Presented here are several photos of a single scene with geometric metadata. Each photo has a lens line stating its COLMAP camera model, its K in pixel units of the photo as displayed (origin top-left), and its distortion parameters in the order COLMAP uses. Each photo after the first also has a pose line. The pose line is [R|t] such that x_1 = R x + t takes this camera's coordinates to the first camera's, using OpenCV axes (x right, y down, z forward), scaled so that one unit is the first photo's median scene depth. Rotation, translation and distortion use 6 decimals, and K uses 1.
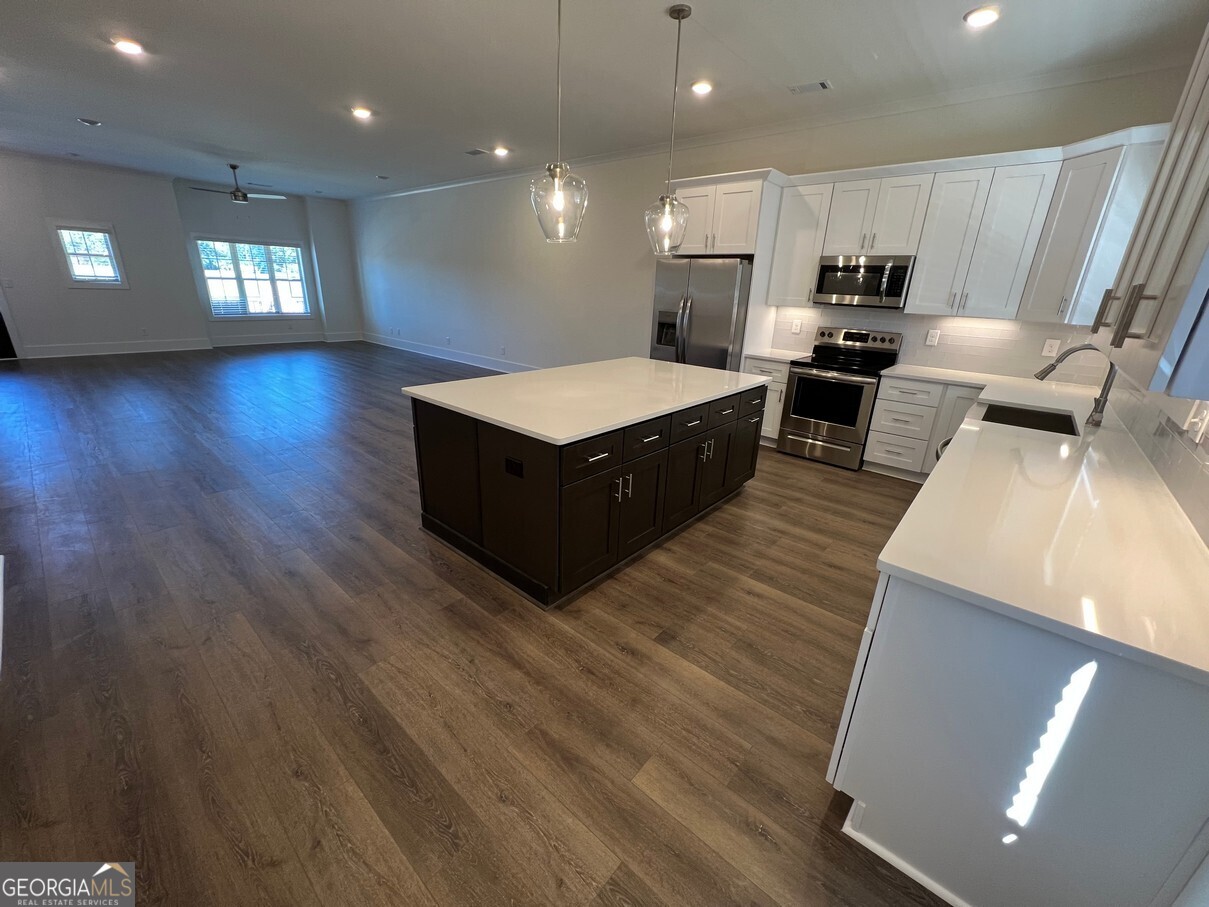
lens RADIAL K [[481.4, 0, 606.6], [0, 481.4, 454.2], [0, 0, 1]] dist [-0.002756, 0.000778]
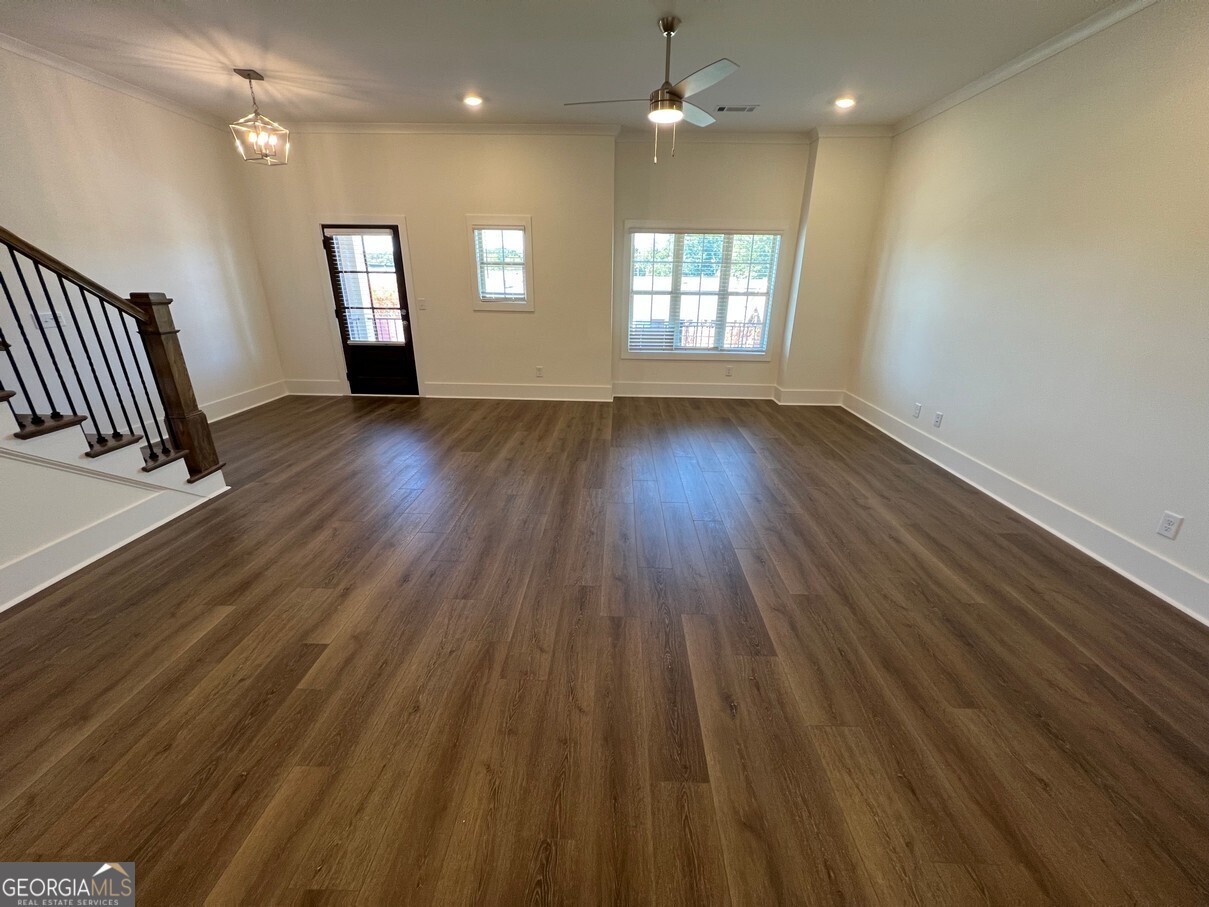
lens RADIAL K [[487.8, 0, 610.6], [0, 487.8, 455.3], [0, 0, 1]] dist [-0.000710, -0.000098]
pose [[0.632041, 0.243046, -0.735835, -0.679279], [-0.246740, 0.963242, 0.106222, -0.465039], [0.734604, 0.114423, 0.668778, 1.203907]]
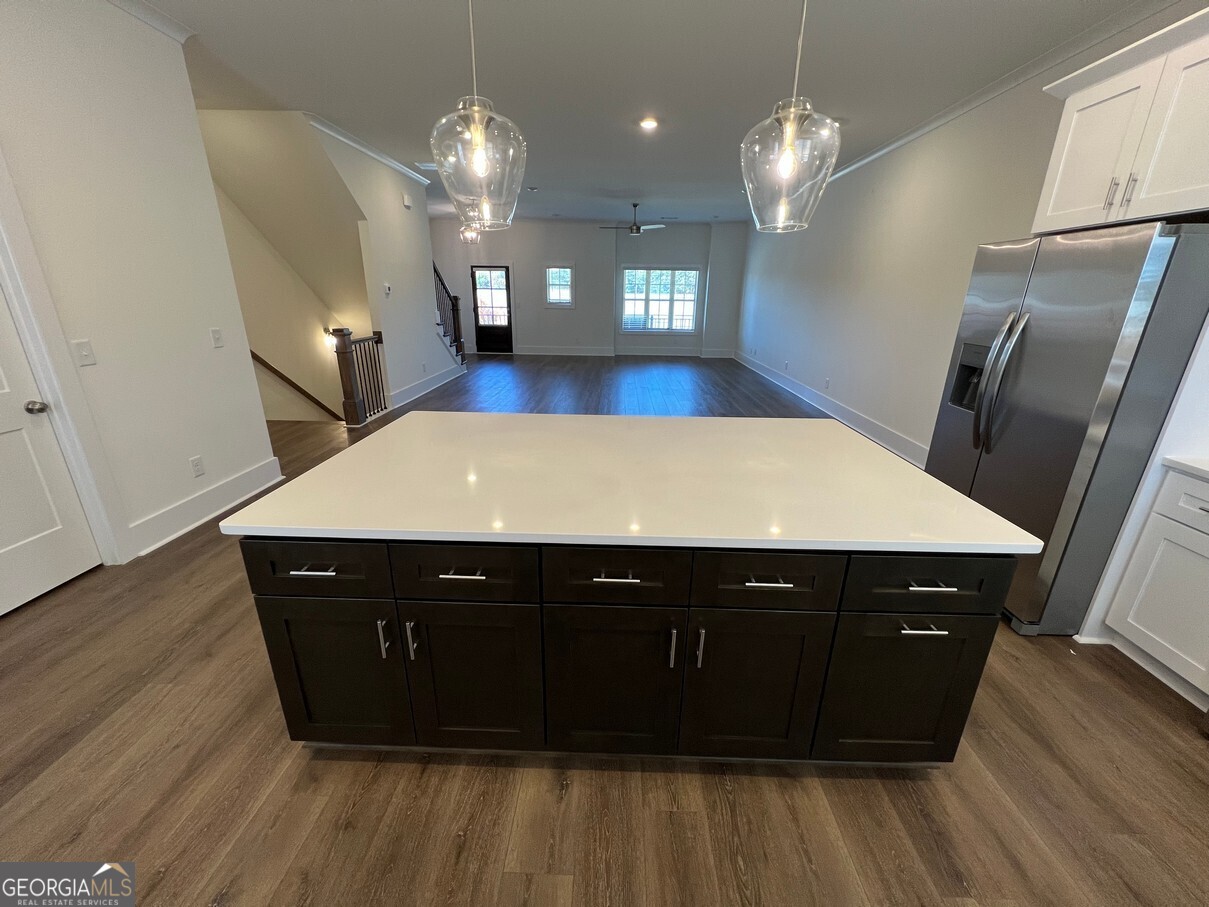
lens RADIAL K [[480.8, 0, 605.0], [0, 480.8, 454.4], [0, 0, 1]] dist [-0.001399, -0.000581]
pose [[0.632371, 0.219860, -0.742812, 0.302791], [-0.247215, 0.966017, 0.075467, -0.131531], [0.734161, 0.135911, 0.665234, 0.407793]]
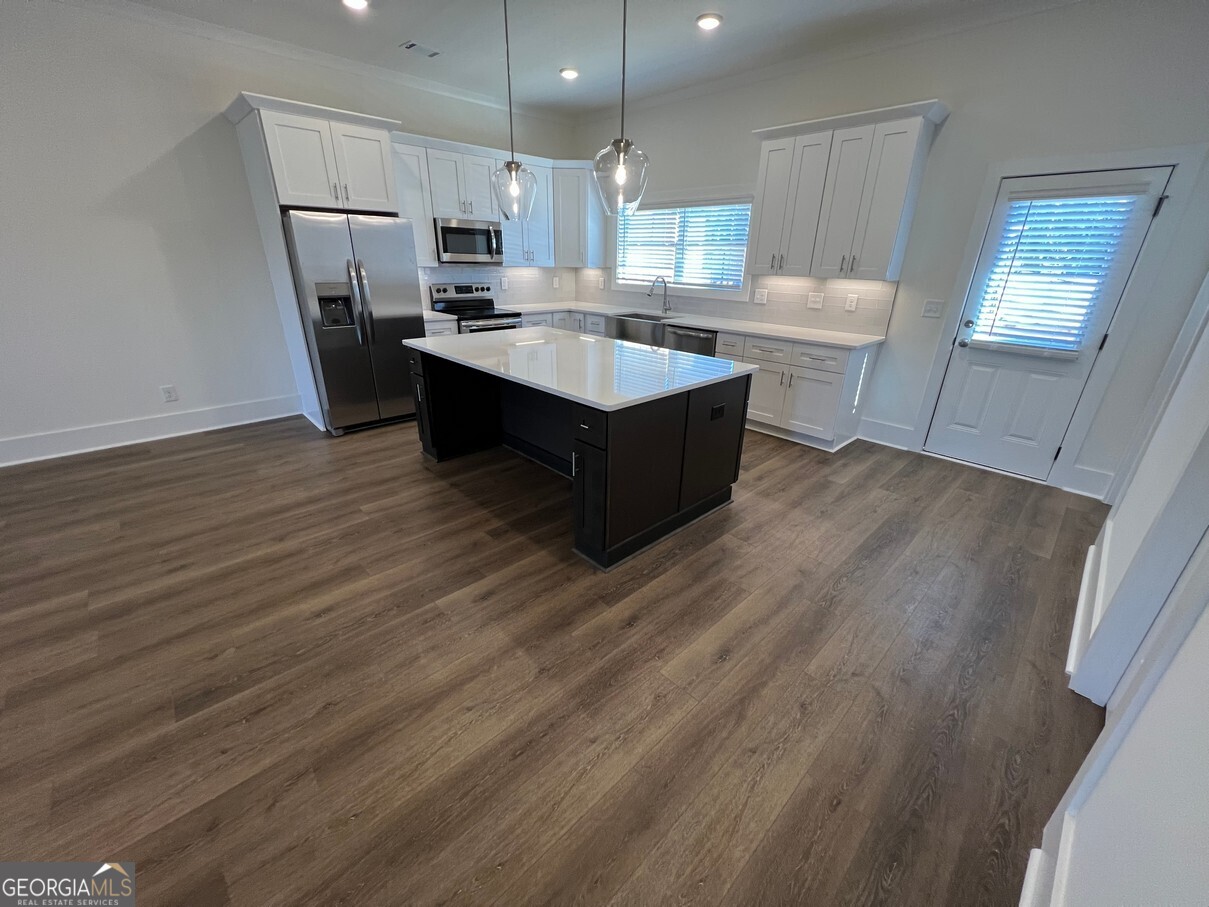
lens RADIAL K [[480.8, 0, 605.0], [0, 480.8, 454.4], [0, 0, 1]] dist [-0.001399, -0.000581]
pose [[0.095656, -0.412533, 0.905906, -0.696814], [0.316177, 0.875542, 0.365320, -0.212013], [-0.943866, 0.251481, 0.214184, 0.522461]]
